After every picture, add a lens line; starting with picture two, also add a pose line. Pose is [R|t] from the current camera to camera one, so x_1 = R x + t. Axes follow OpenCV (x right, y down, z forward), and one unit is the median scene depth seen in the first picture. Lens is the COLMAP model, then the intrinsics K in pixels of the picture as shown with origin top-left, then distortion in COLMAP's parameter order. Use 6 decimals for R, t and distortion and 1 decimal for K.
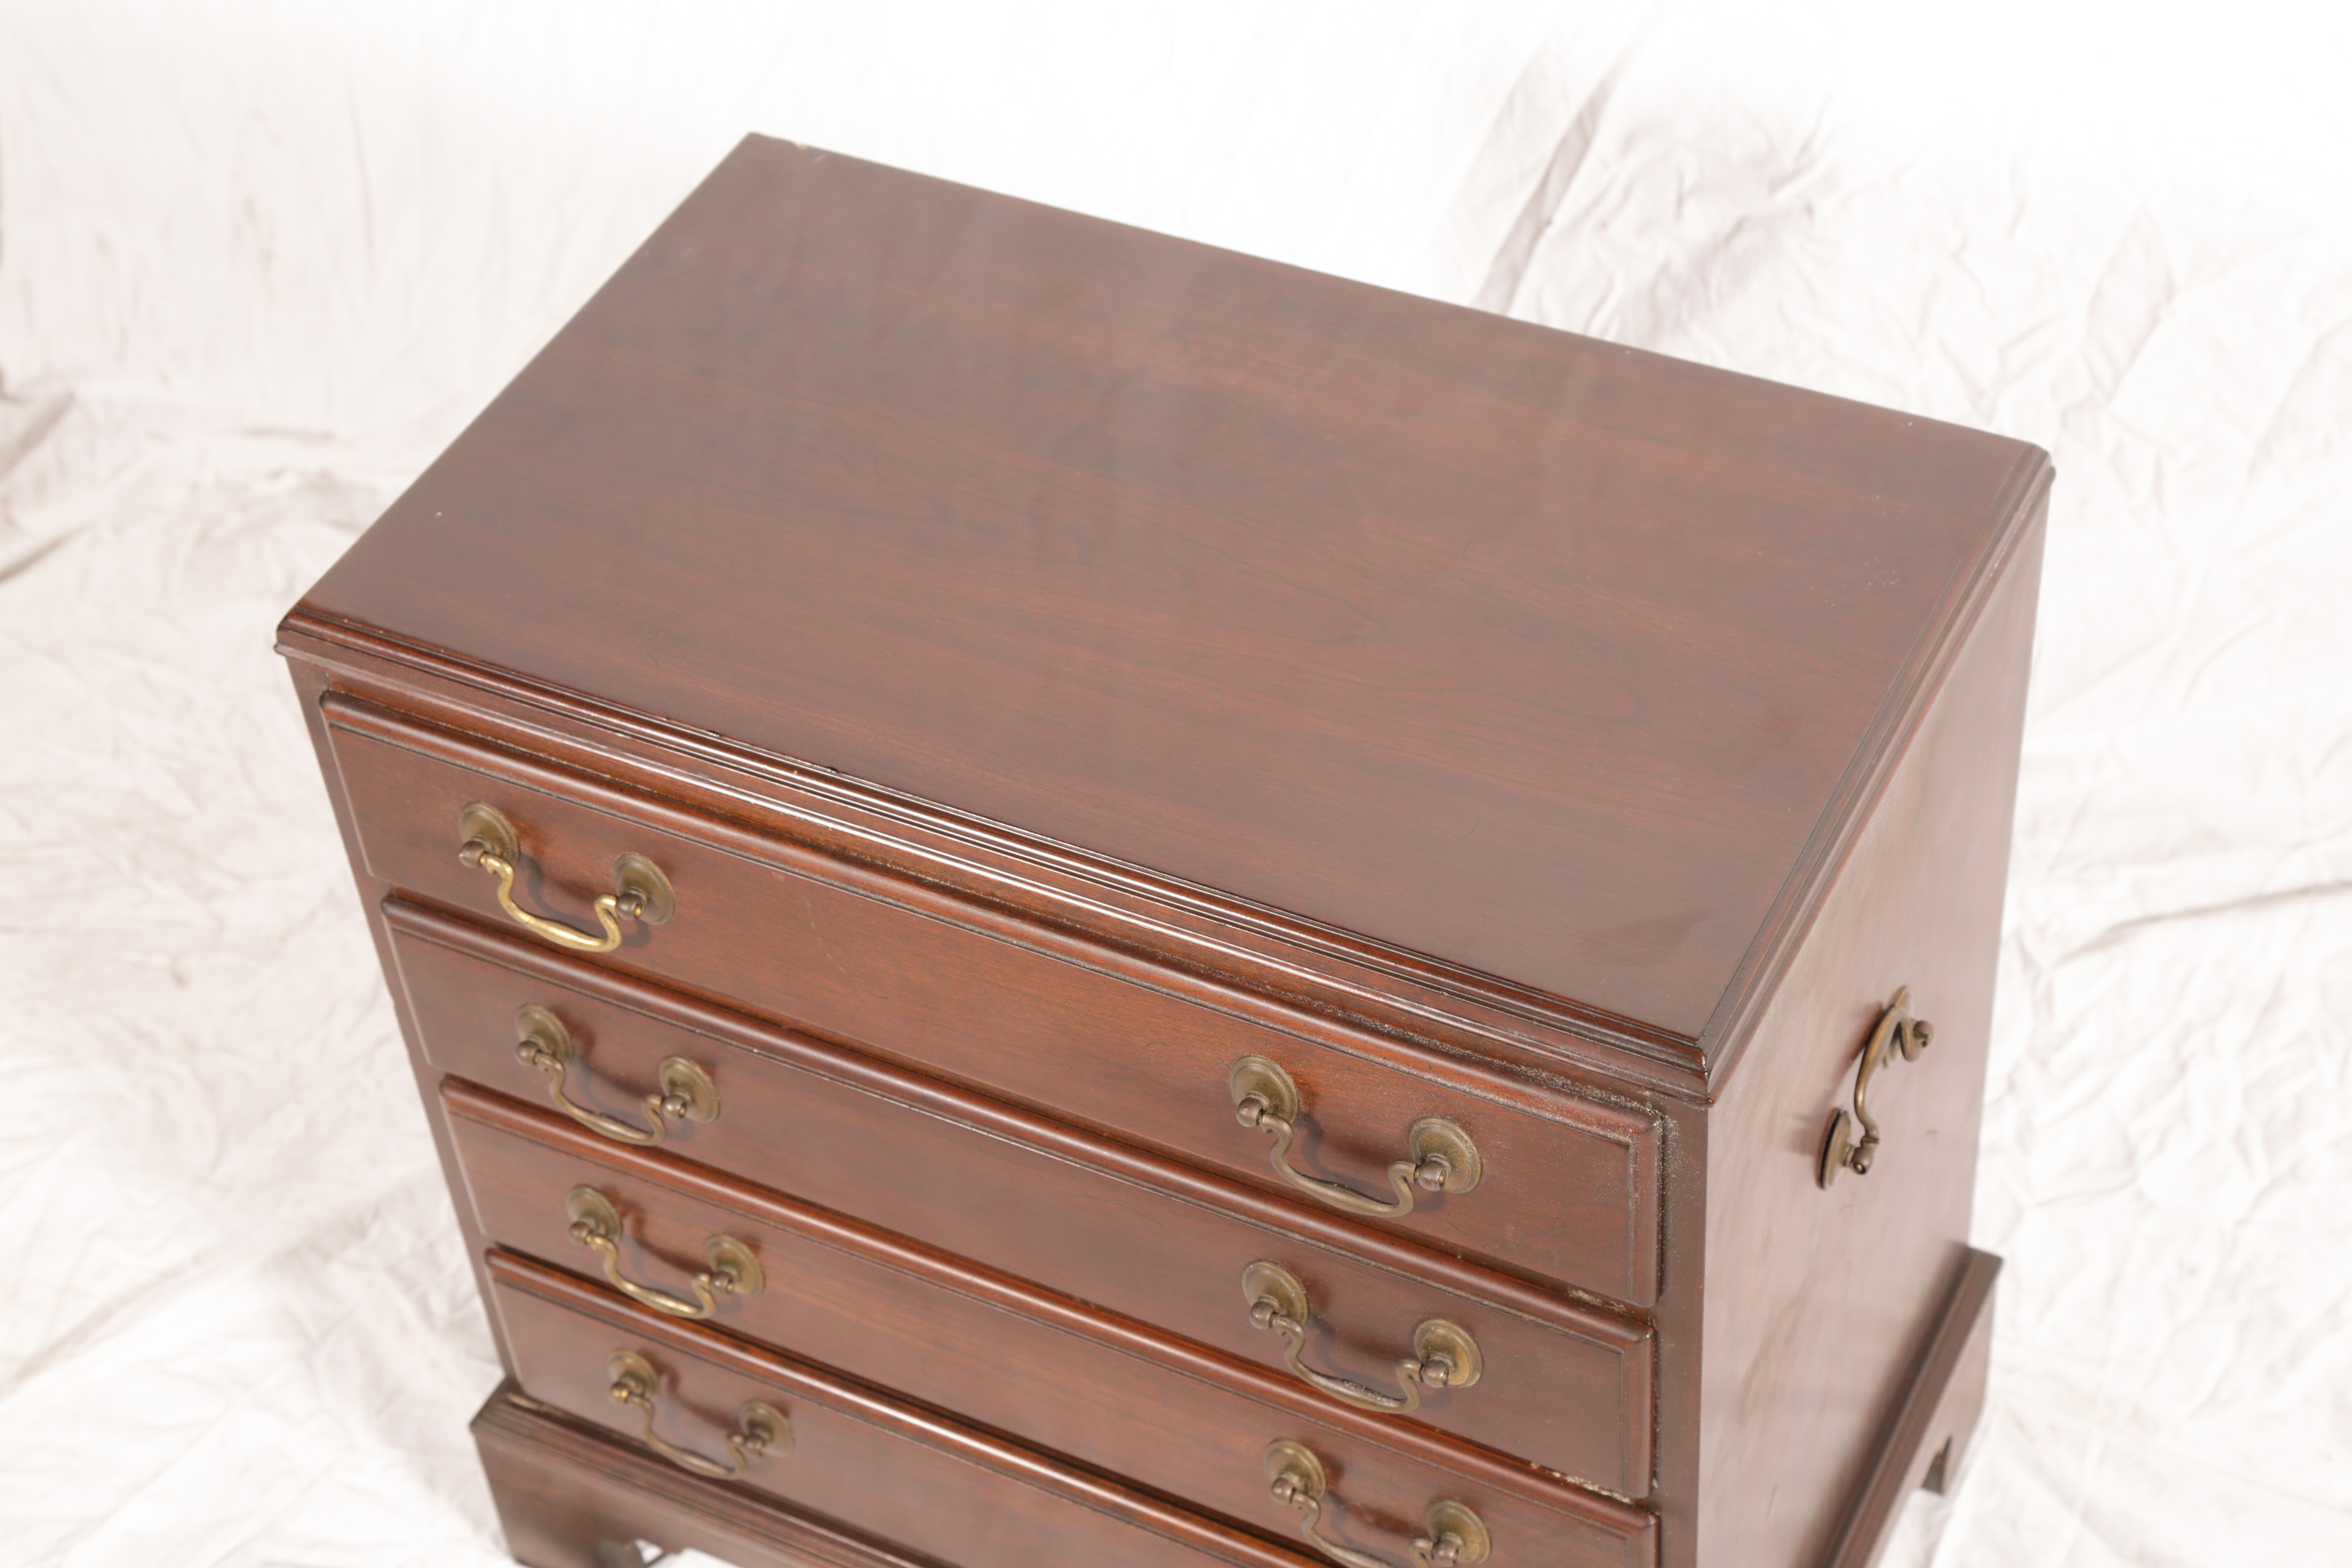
lens RADIAL K [[4104.8, 0, 1172.6], [0, 4104.8, 766.1], [0, 0, 1]] dist [0.187526, 0.364476]
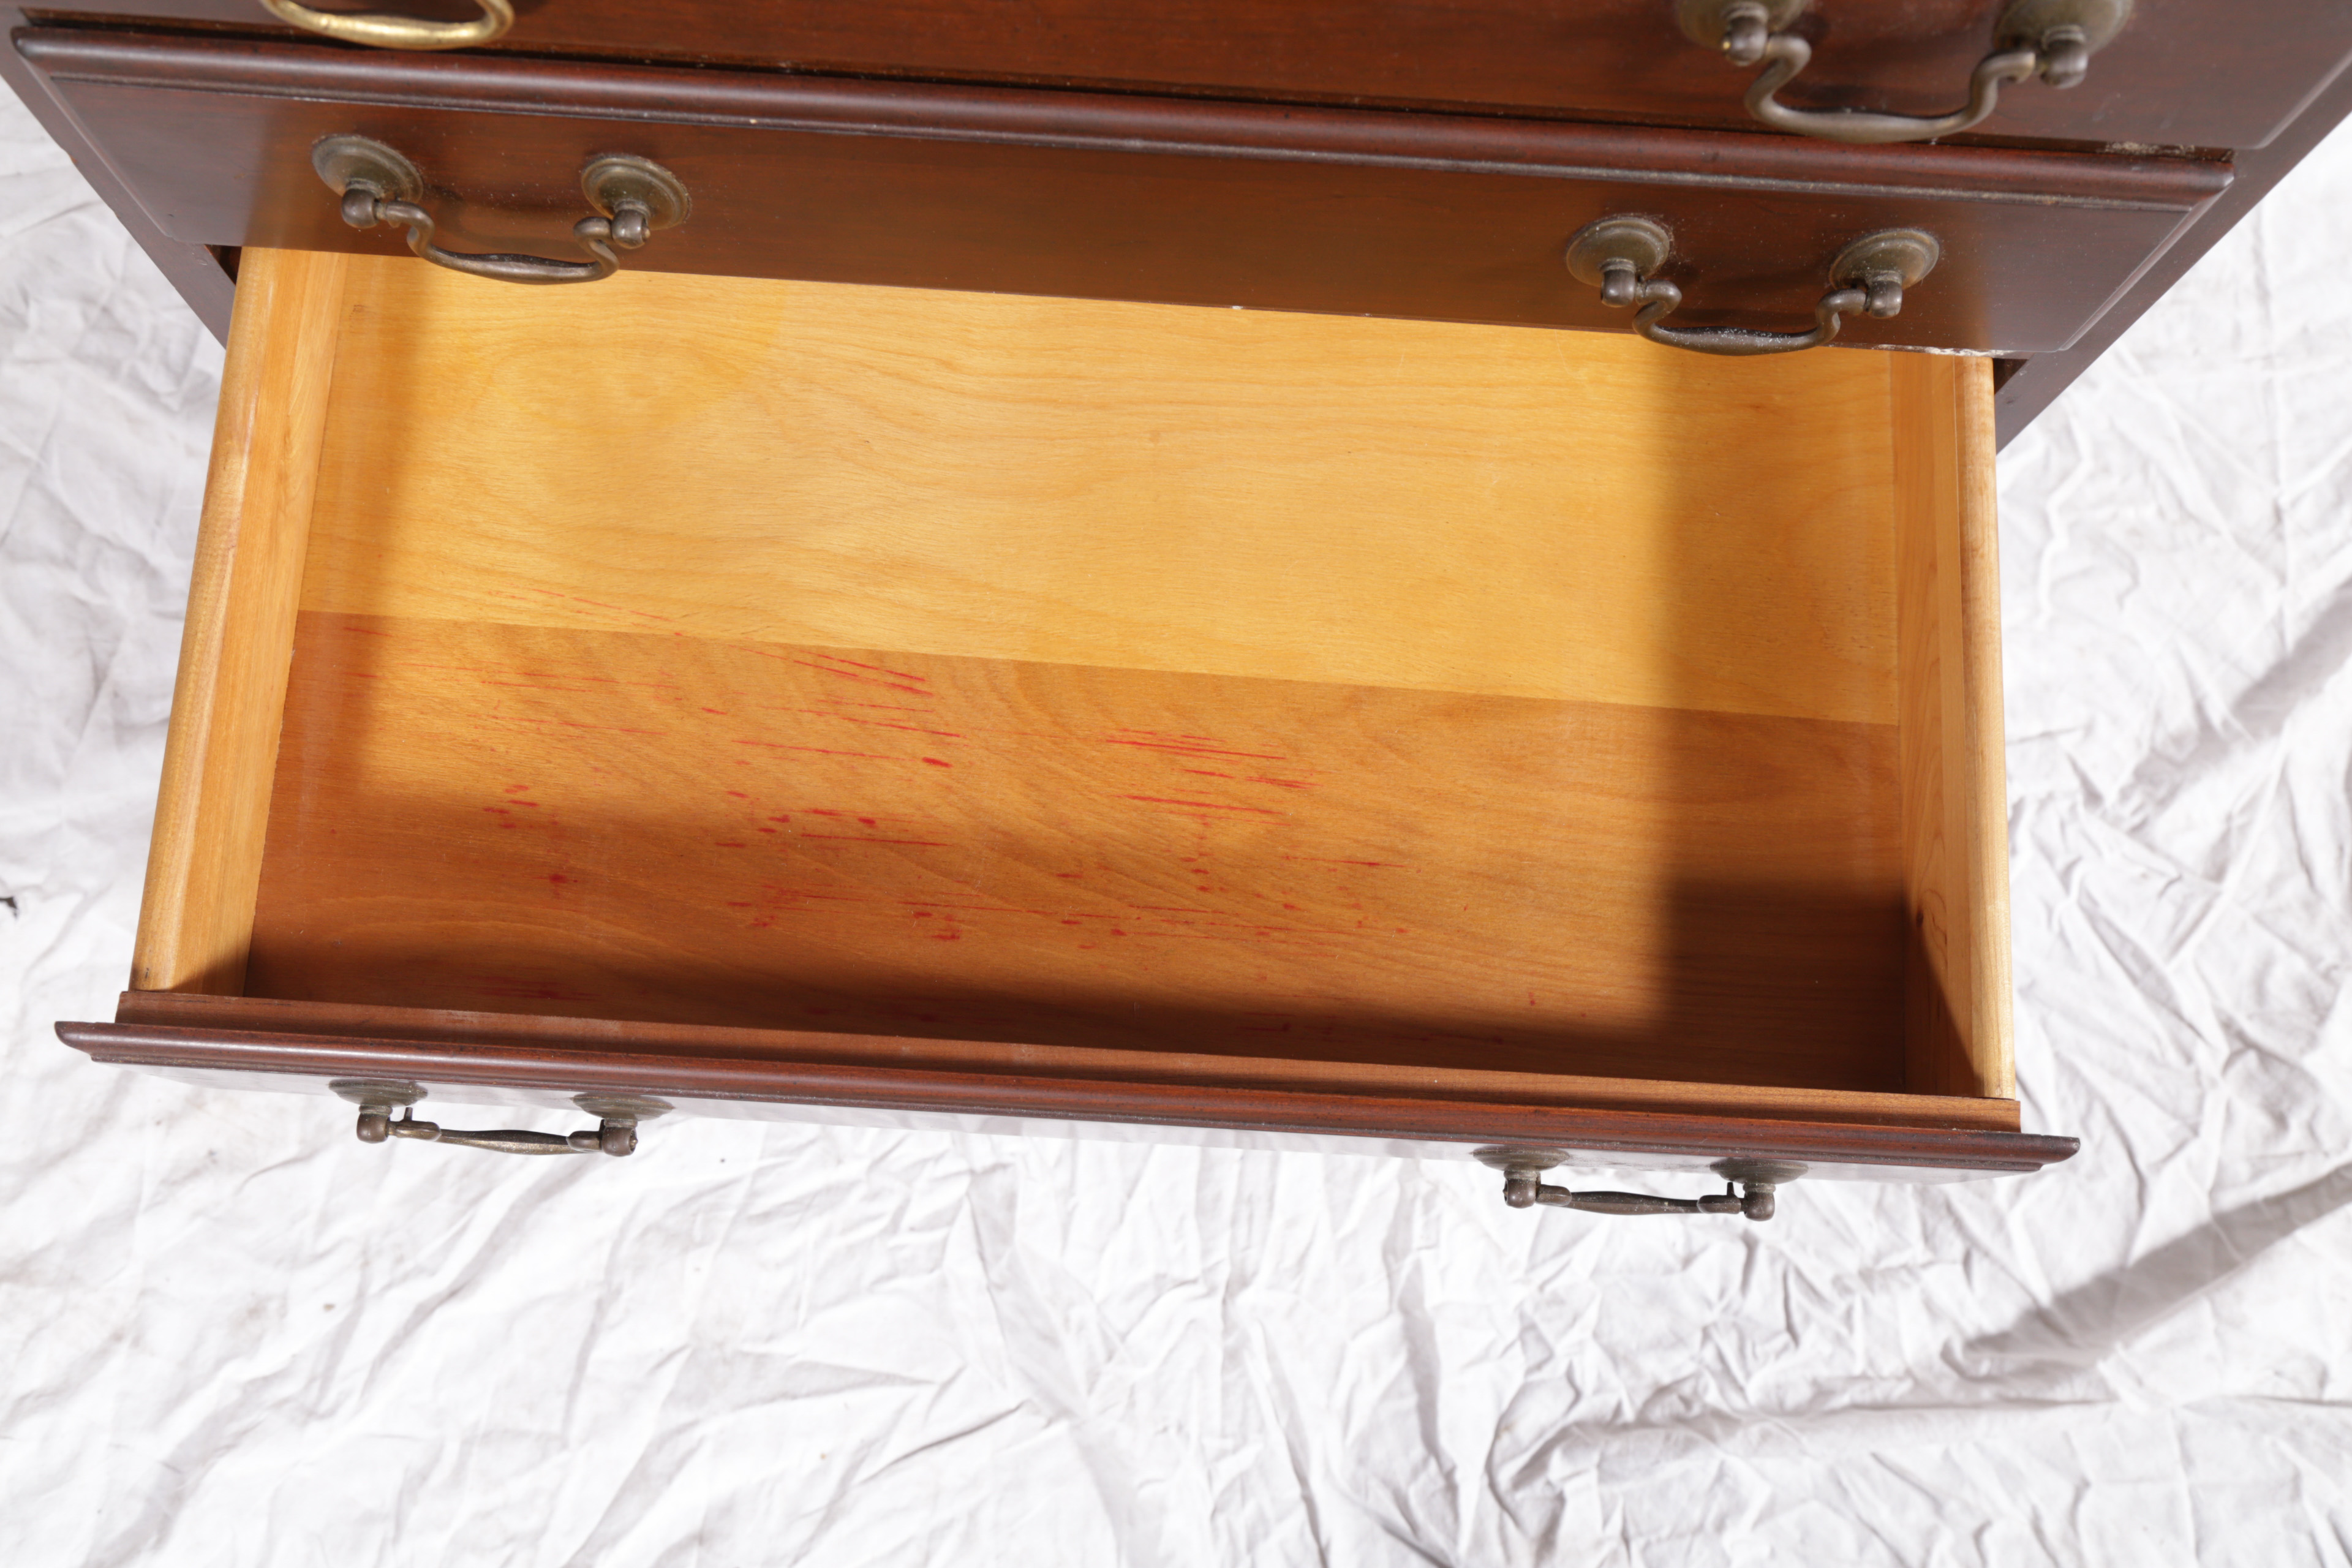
lens RADIAL K [[2346.5, 0, 1166.6], [0, 2346.5, 780.3], [0, 0, 1]] dist [-0.014056, 0.090826]
pose [[0.905498, -0.370702, 0.206527, -0.160404], [0.211866, 0.816623, 0.536880, -0.029997], [-0.367677, -0.442388, 0.817990, 0.651321]]
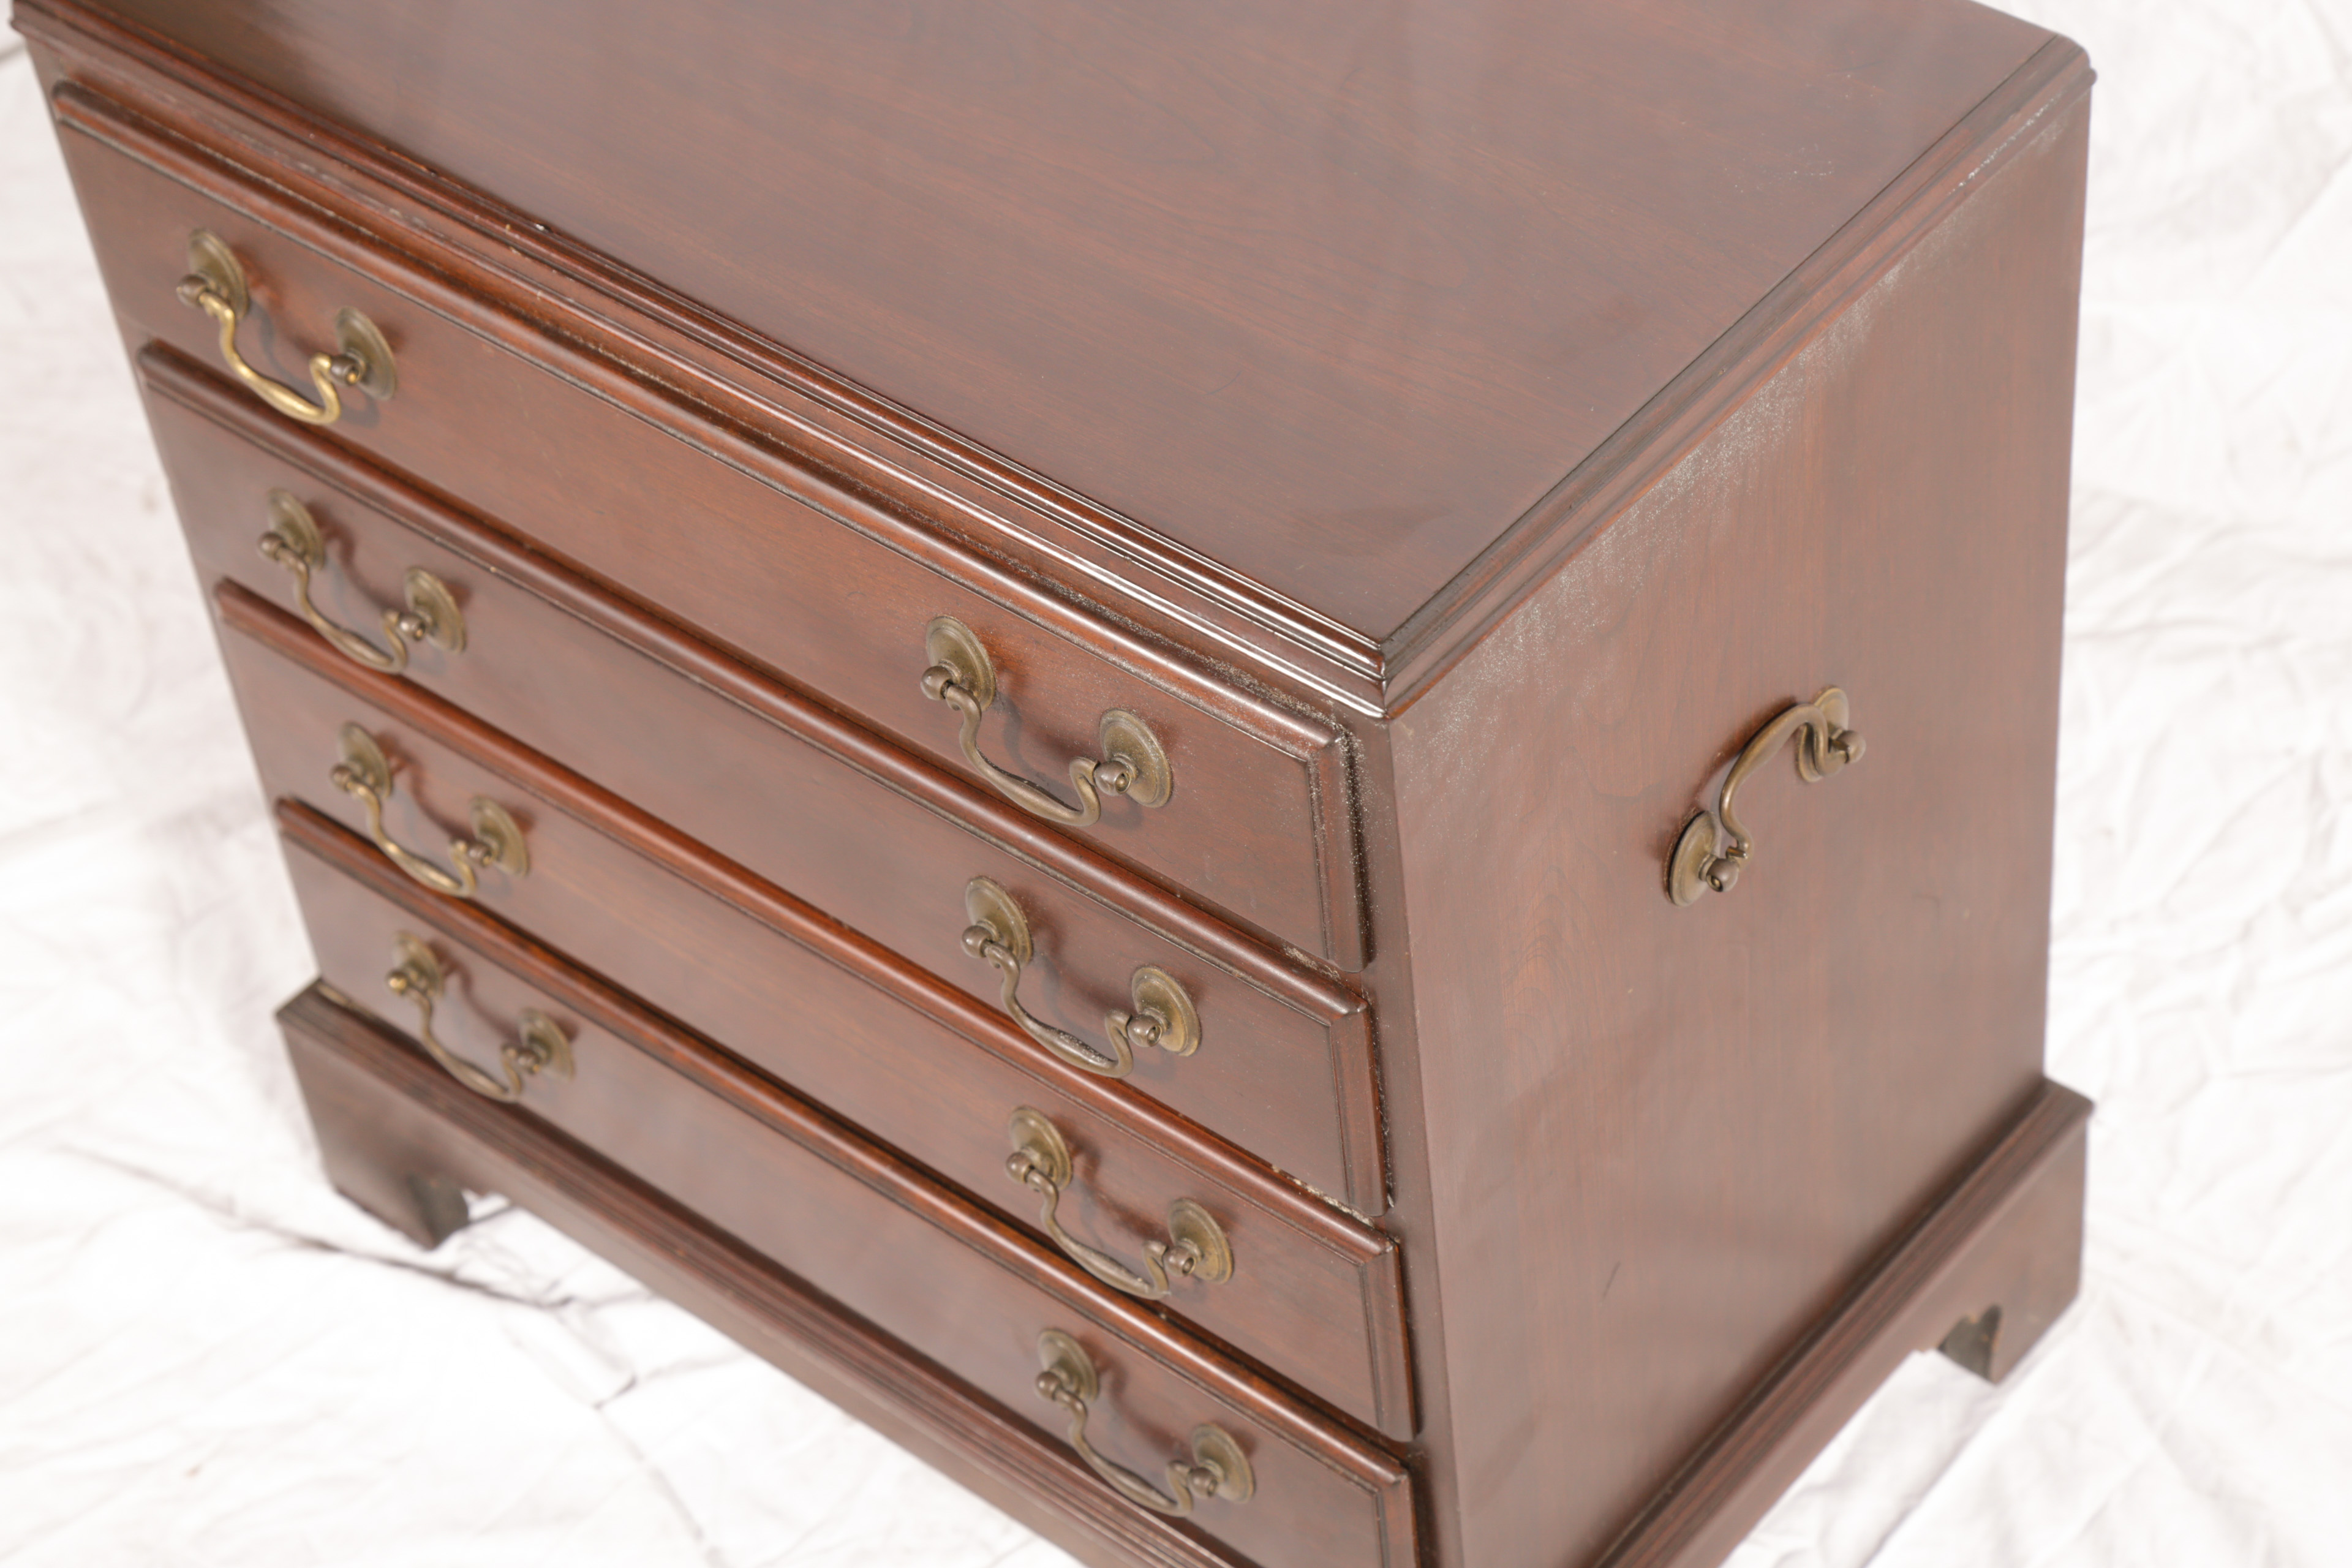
lens RADIAL K [[5340.6, 0, 1153.0], [0, 5340.6, 781.9], [0, 0, 1]] dist [0.360108, 0.435205]
pose [[0.973401, 0.145503, -0.176974, 0.245619], [-0.140582, 0.989256, 0.040105, 0.049987], [0.180908, -0.014159, 0.983398, -0.084384]]
